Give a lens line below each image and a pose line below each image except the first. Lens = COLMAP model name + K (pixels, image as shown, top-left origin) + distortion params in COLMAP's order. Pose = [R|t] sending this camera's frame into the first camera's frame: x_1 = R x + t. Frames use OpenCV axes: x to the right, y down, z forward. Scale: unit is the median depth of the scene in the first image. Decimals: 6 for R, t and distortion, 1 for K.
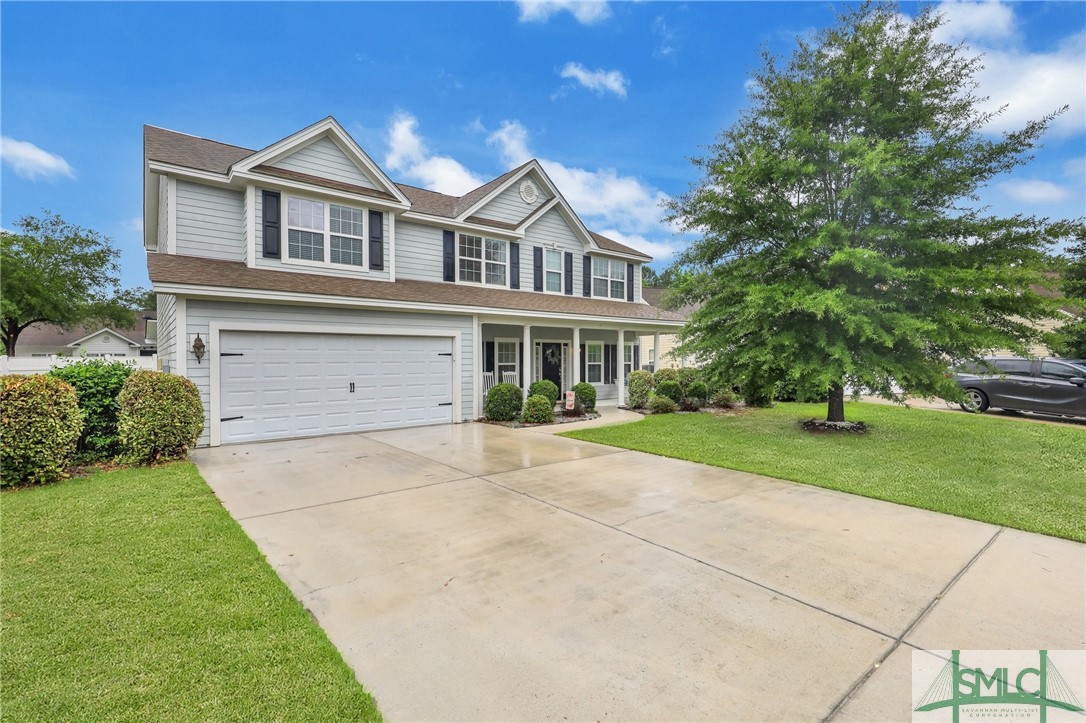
lens RADIAL K [[491.5, 0, 544.9], [0, 491.5, 361.5], [0, 0, 1]] dist [0.001312, -0.000767]
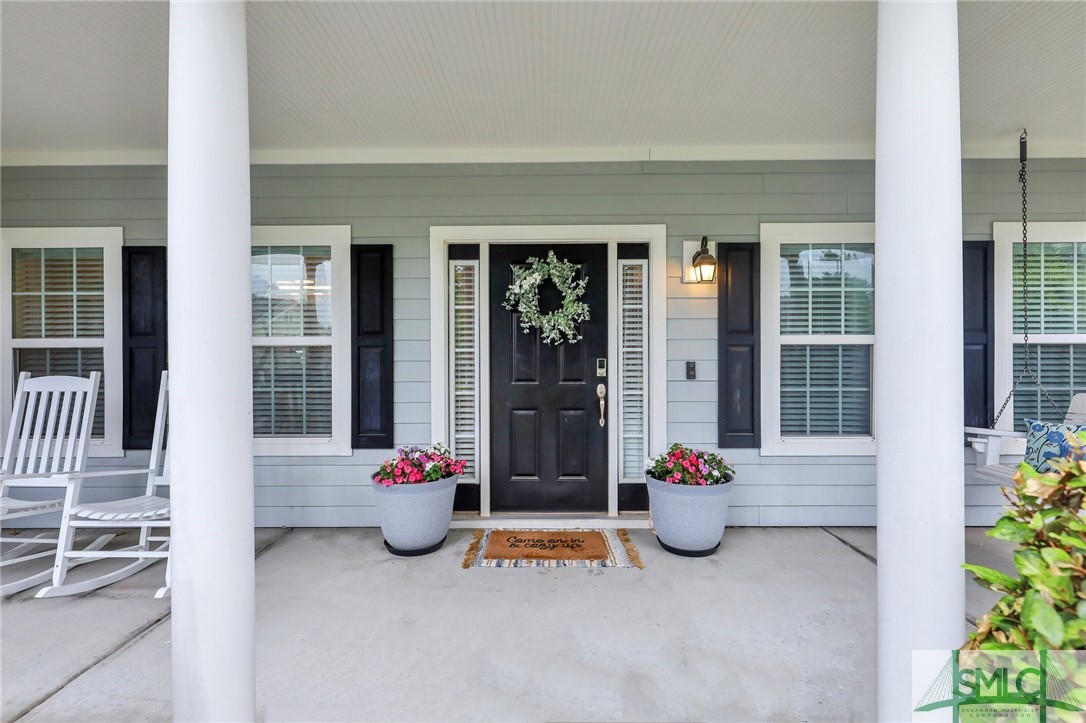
lens RADIAL K [[491.5, 0, 538.5], [0, 491.5, 361.7], [0, 0, 1]] dist [0.001312, -0.000767]
pose [[0.775367, 0.003328, -0.631502, 0.212886], [-0.000147, 0.999987, 0.005090, 0.018001], [0.631511, -0.003854, 0.775357, 1.205170]]
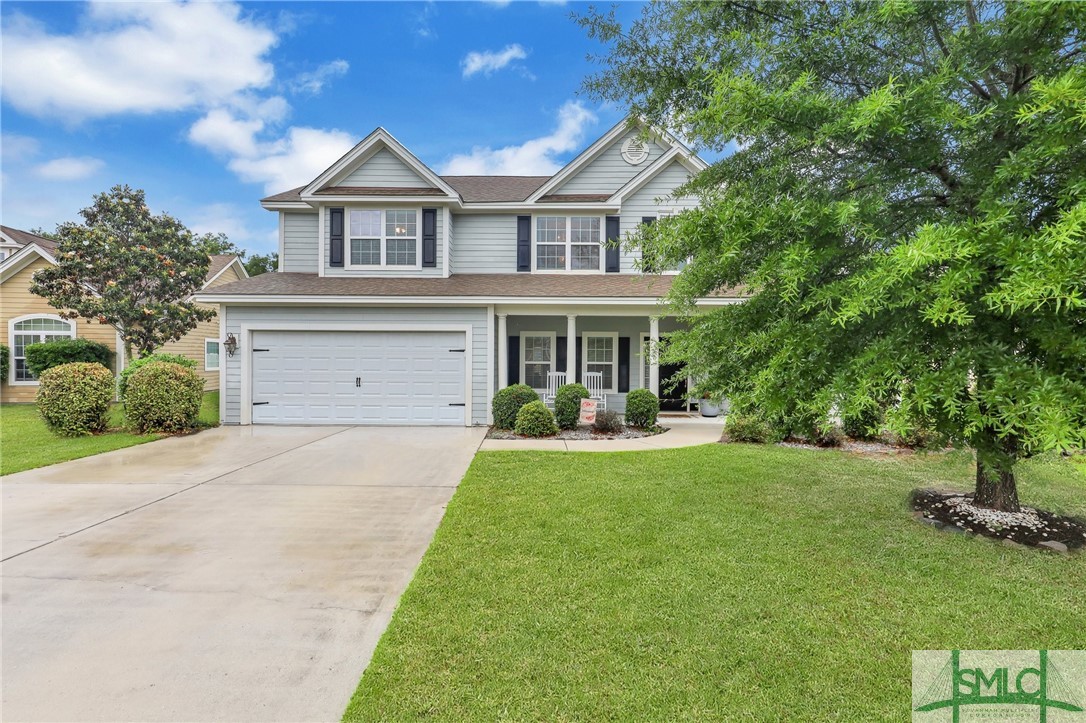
lens RADIAL K [[491.5, 0, 546.7], [0, 491.5, 362.0], [0, 0, 1]] dist [0.001312, -0.000767]
pose [[0.773826, 0.013708, -0.633250, 0.515539], [-0.012337, 0.999902, 0.006570, -0.001365], [0.633278, 0.002728, 0.773919, 0.394962]]
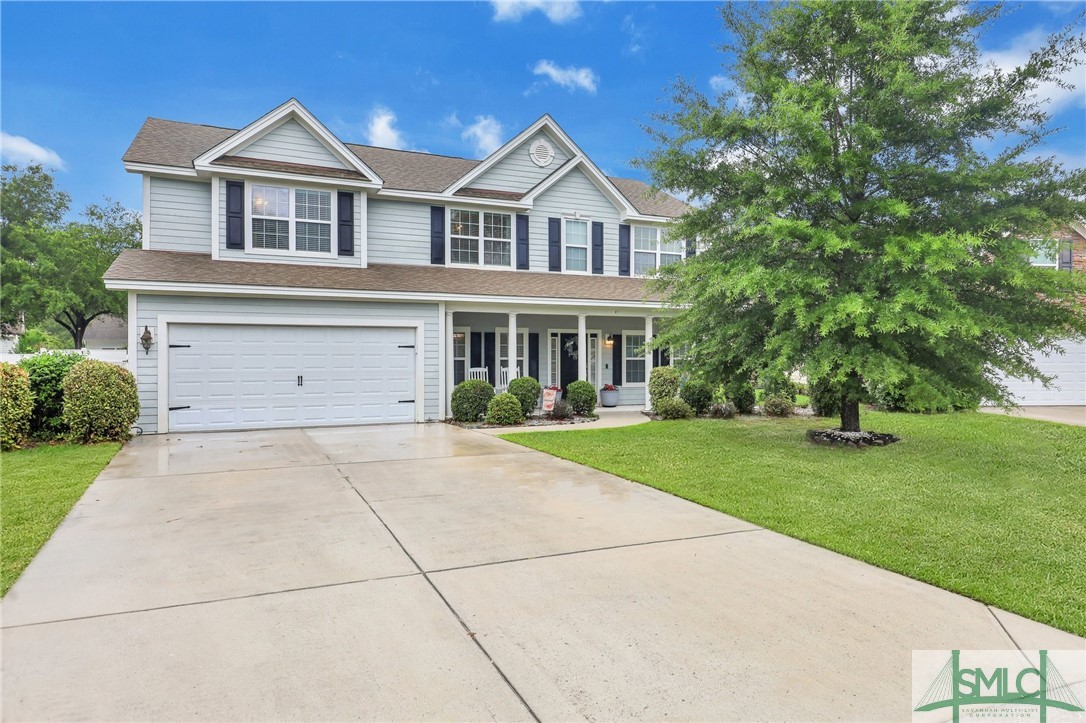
lens RADIAL K [[668.7, 0, 546.8], [0, 668.7, 358.1], [0, 0, 1]] dist [0.000765, -0.000240]
pose [[0.969406, 0.003625, -0.245434, 0.354886], [-0.004026, 0.999991, -0.001132, 0.007250], [0.245428, 0.002086, 0.969413, -0.136694]]
